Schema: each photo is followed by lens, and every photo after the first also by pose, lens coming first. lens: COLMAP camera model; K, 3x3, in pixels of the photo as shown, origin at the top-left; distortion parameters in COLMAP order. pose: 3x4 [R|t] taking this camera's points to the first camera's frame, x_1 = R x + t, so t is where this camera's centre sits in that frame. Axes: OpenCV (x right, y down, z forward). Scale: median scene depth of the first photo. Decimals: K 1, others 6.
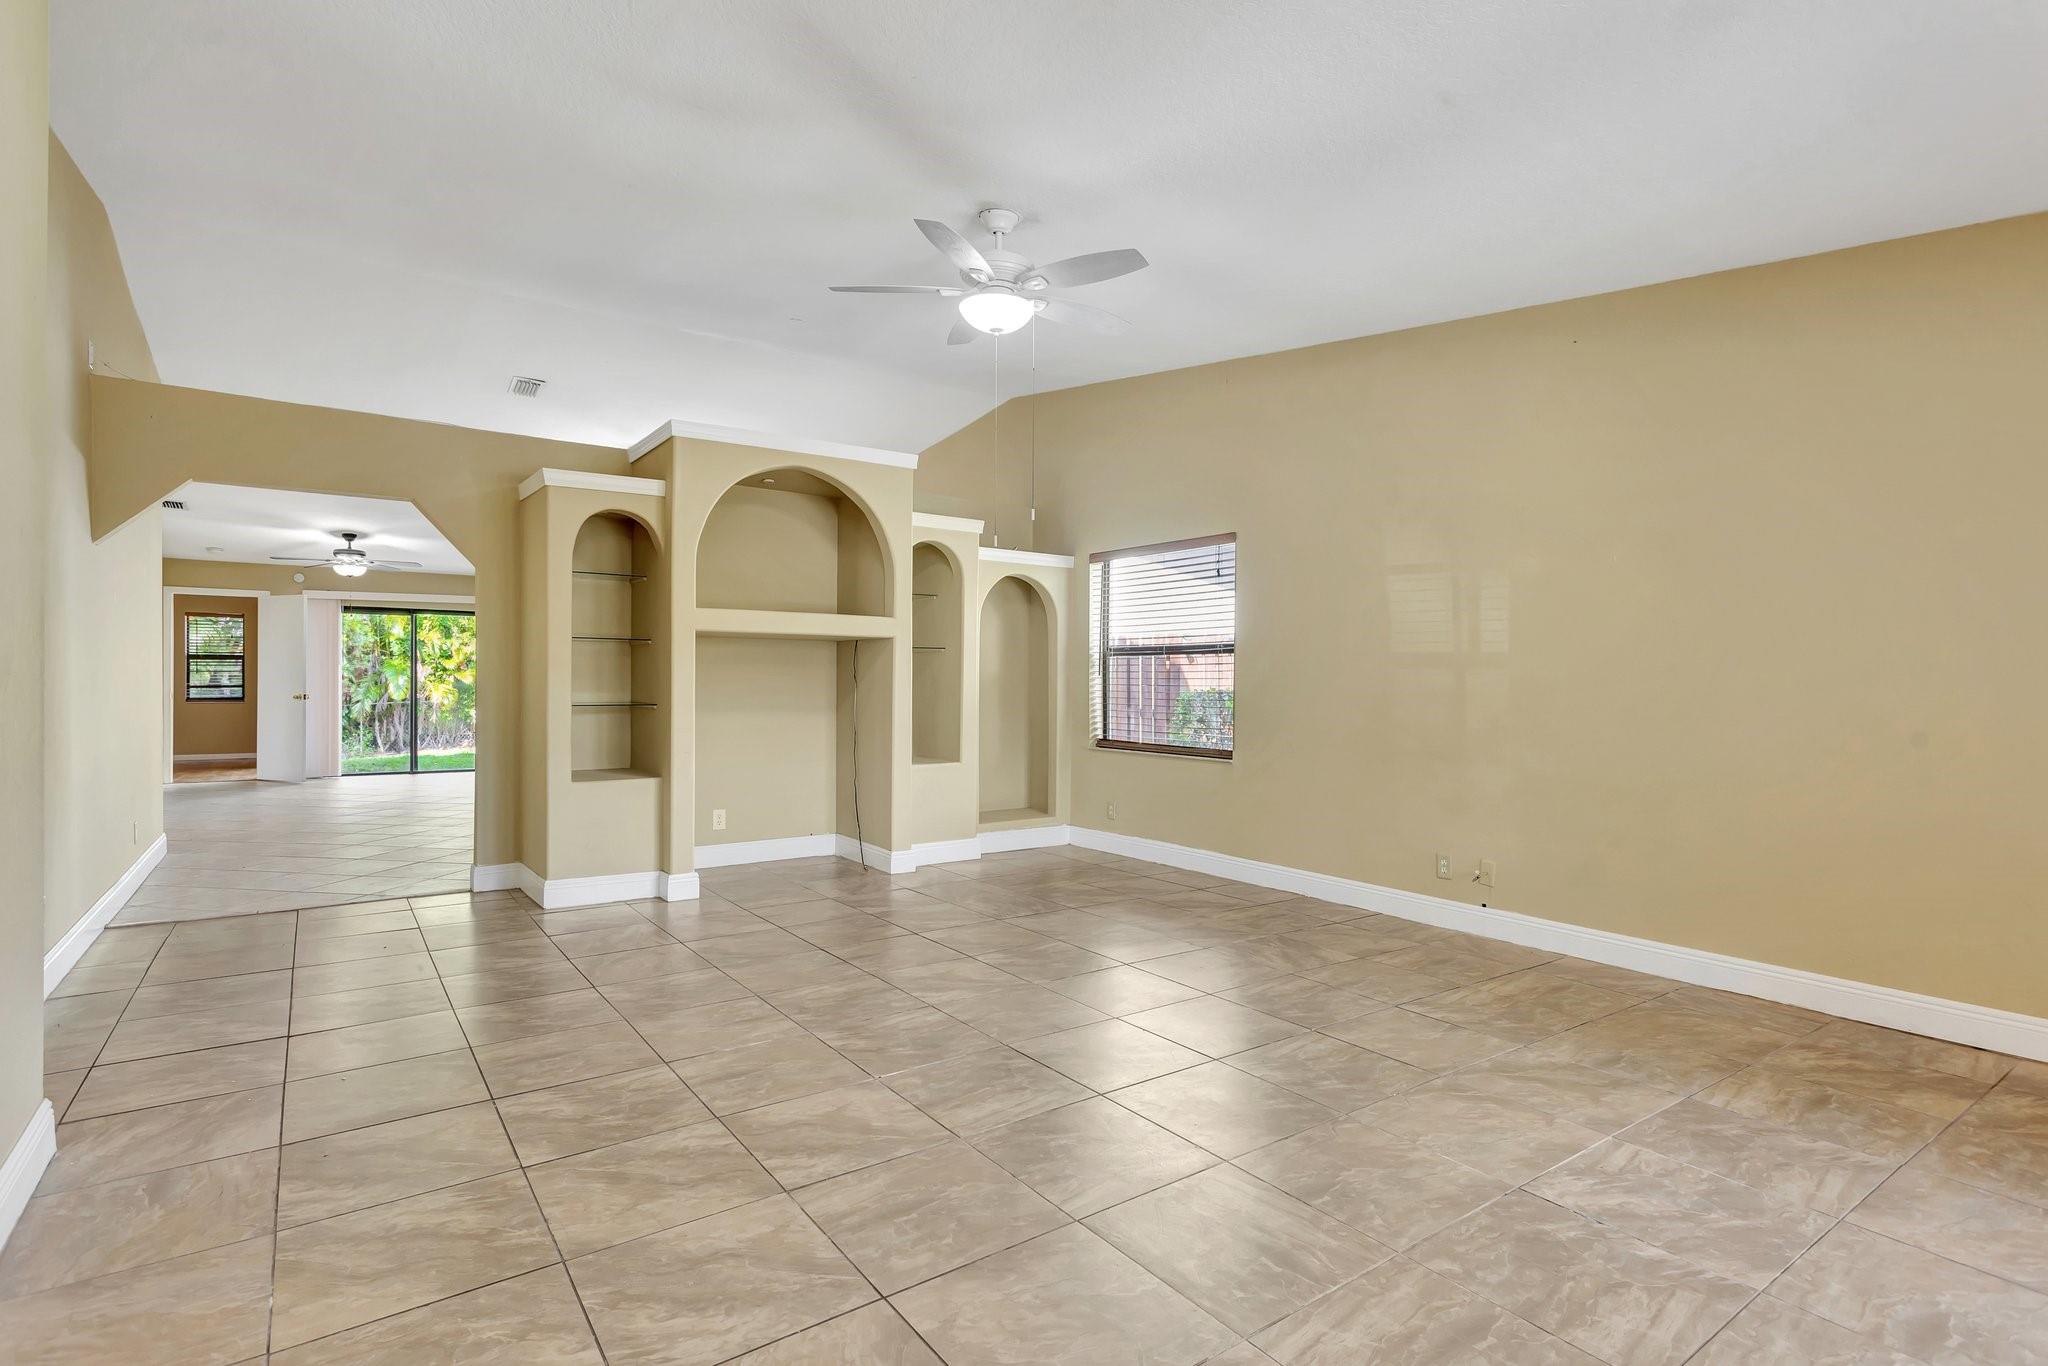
lens RADIAL K [[977.0, 0, 1007.4], [0, 977.0, 674.3], [0, 0, 1]] dist [0.003247, 0.000876]
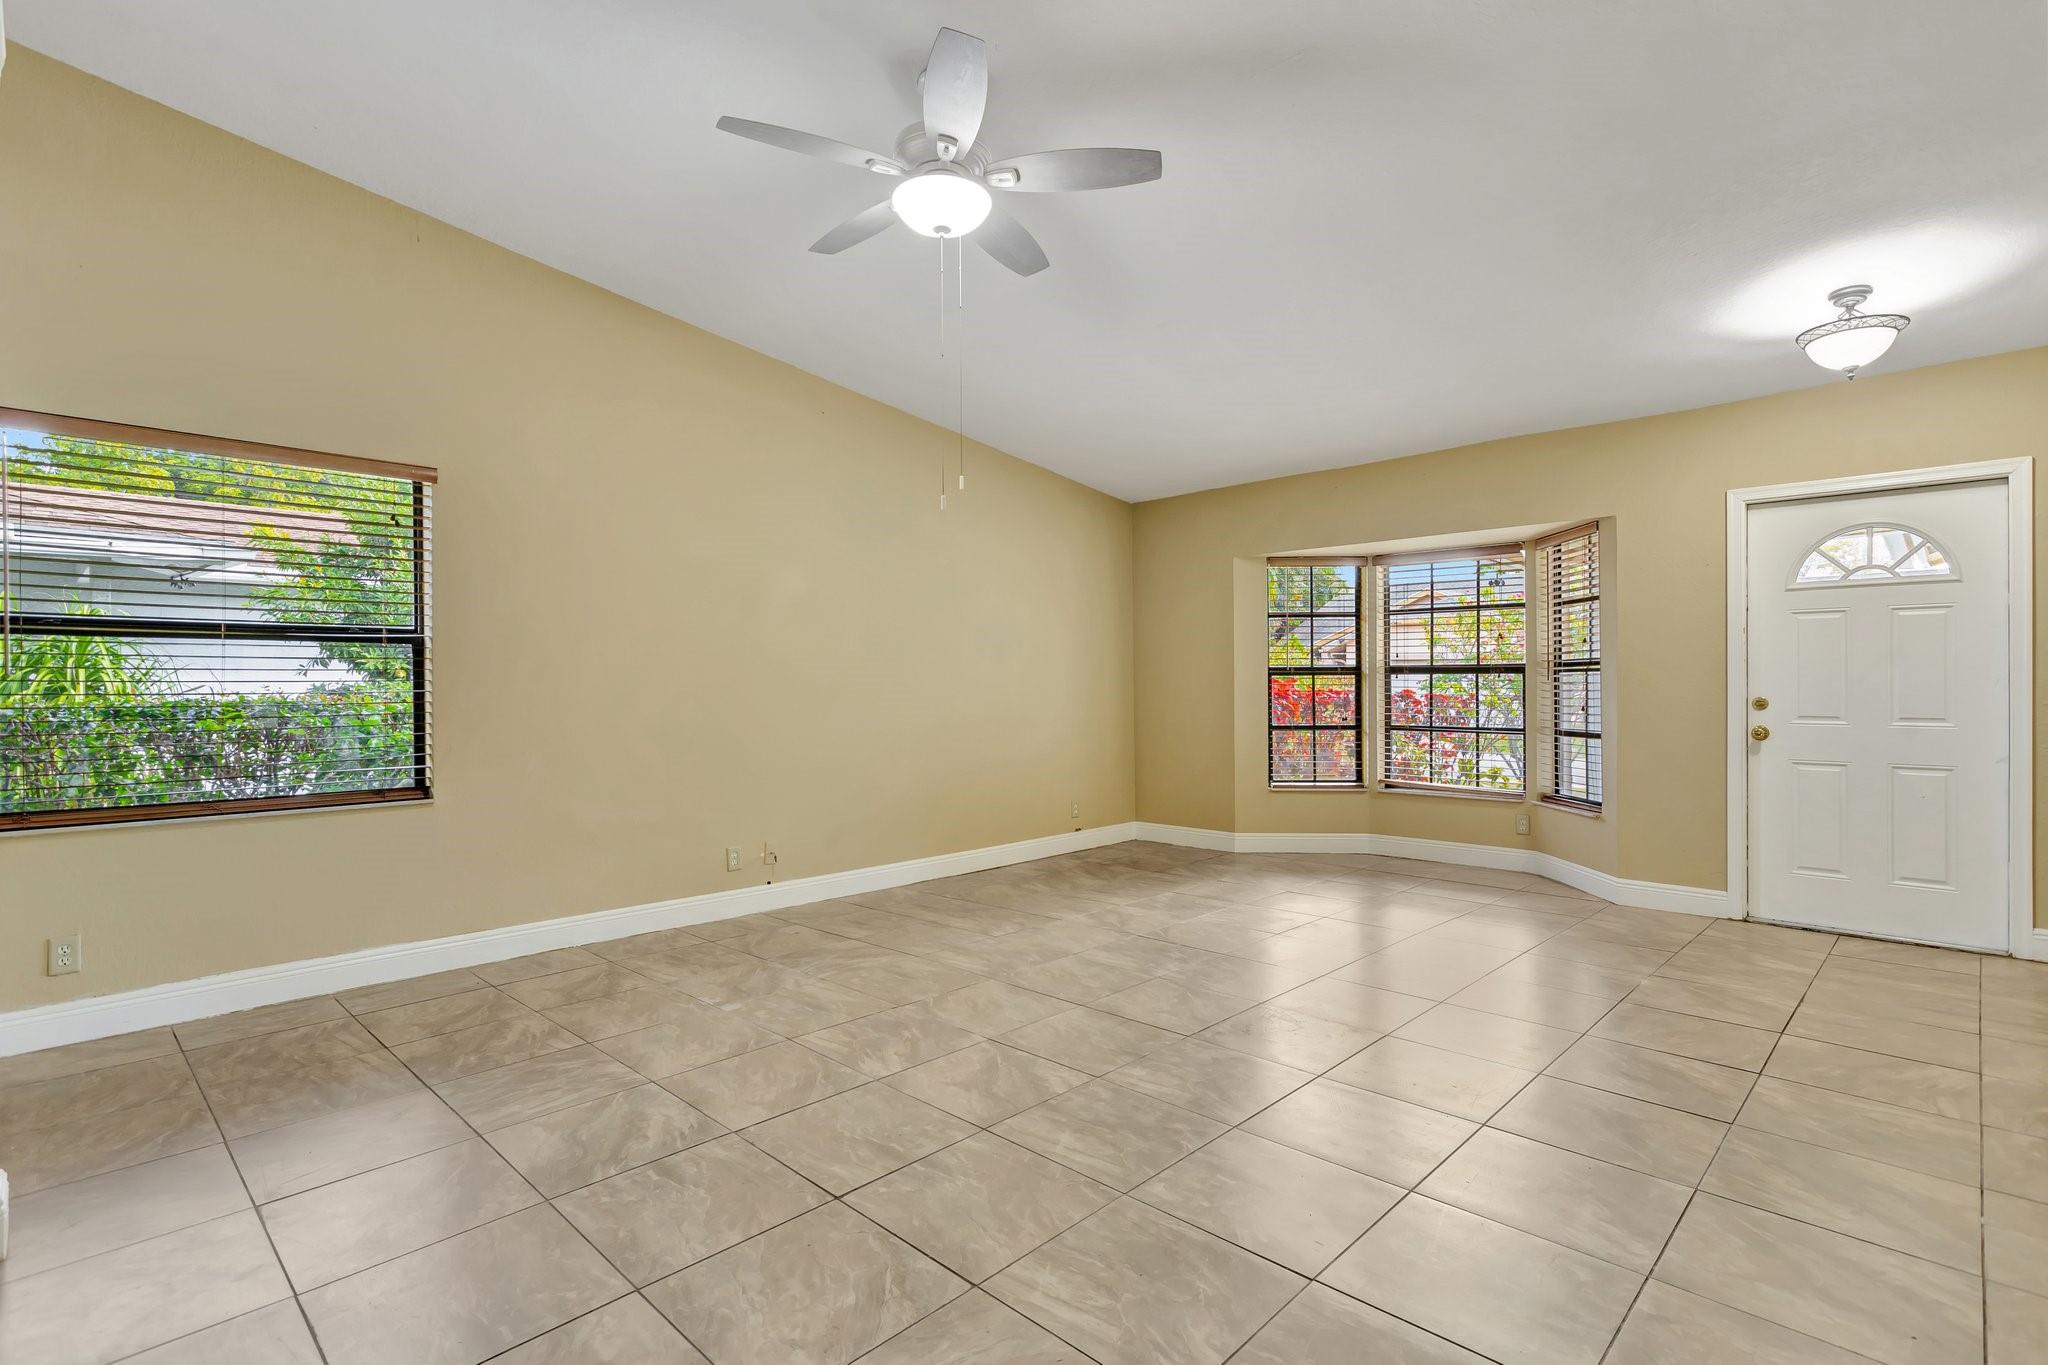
lens RADIAL K [[977.0, 0, 1012.8], [0, 977.0, 689.4], [0, 0, 1]] dist [0.003247, 0.000876]
pose [[-0.169312, -0.010832, 0.985503, -1.002630], [-0.005017, 0.999936, 0.010129, 0.001250], [-0.985550, -0.003230, -0.169356, 1.378776]]
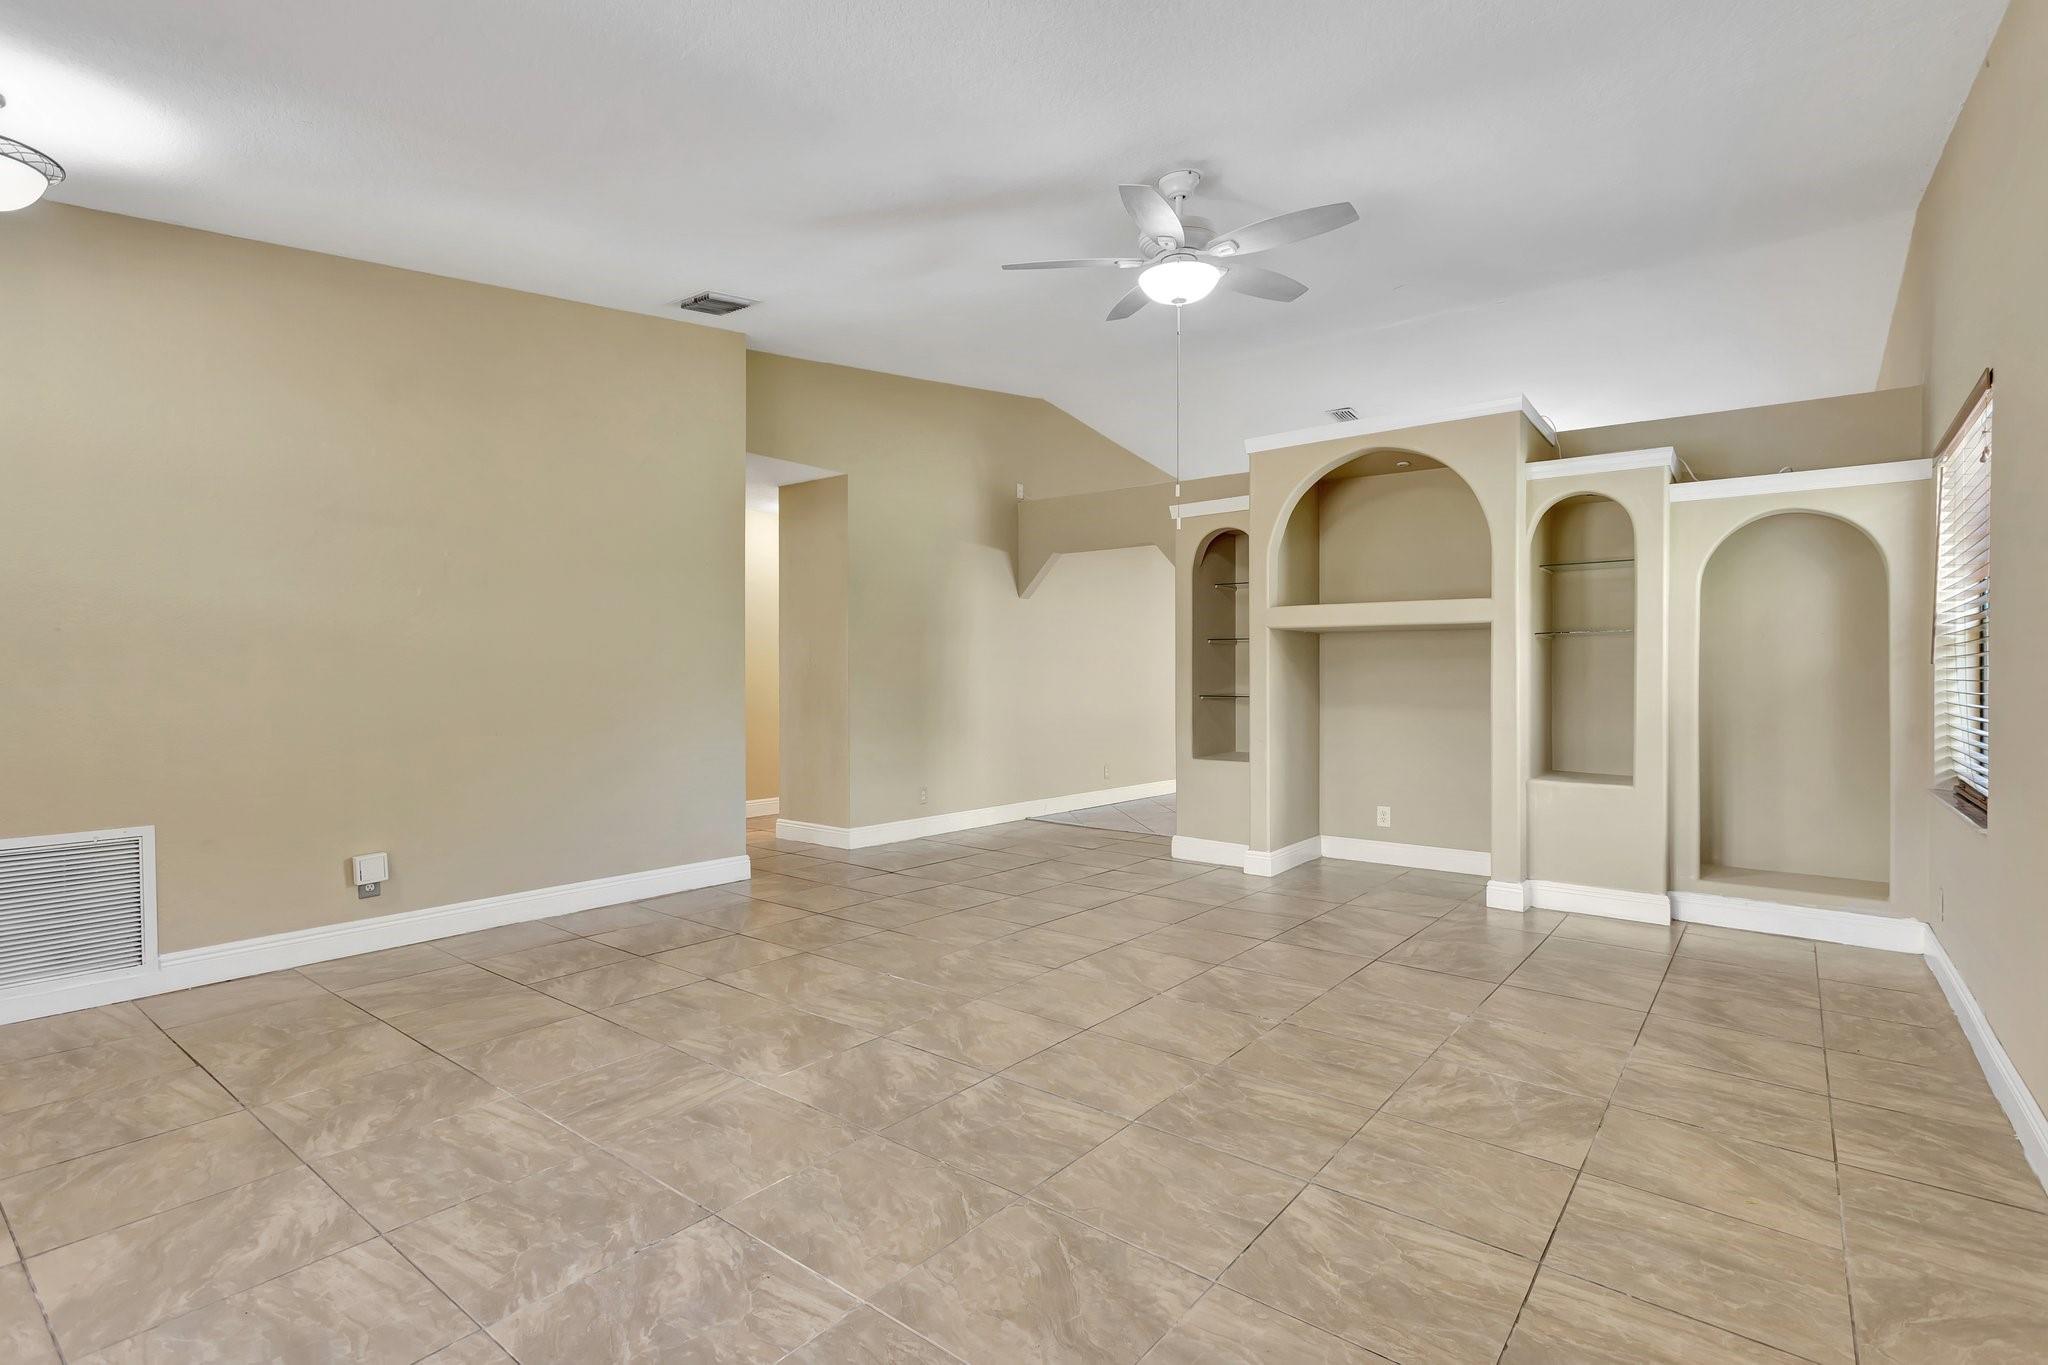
lens RADIAL K [[977.0, 0, 1031.8], [0, 977.0, 680.4], [0, 0, 1]] dist [0.003247, 0.000876]
pose [[0.293305, -0.001042, -0.956018, 1.089785], [0.005175, 0.999986, 0.000498, 0.017878], [0.956005, -0.005094, 0.293307, 0.745765]]
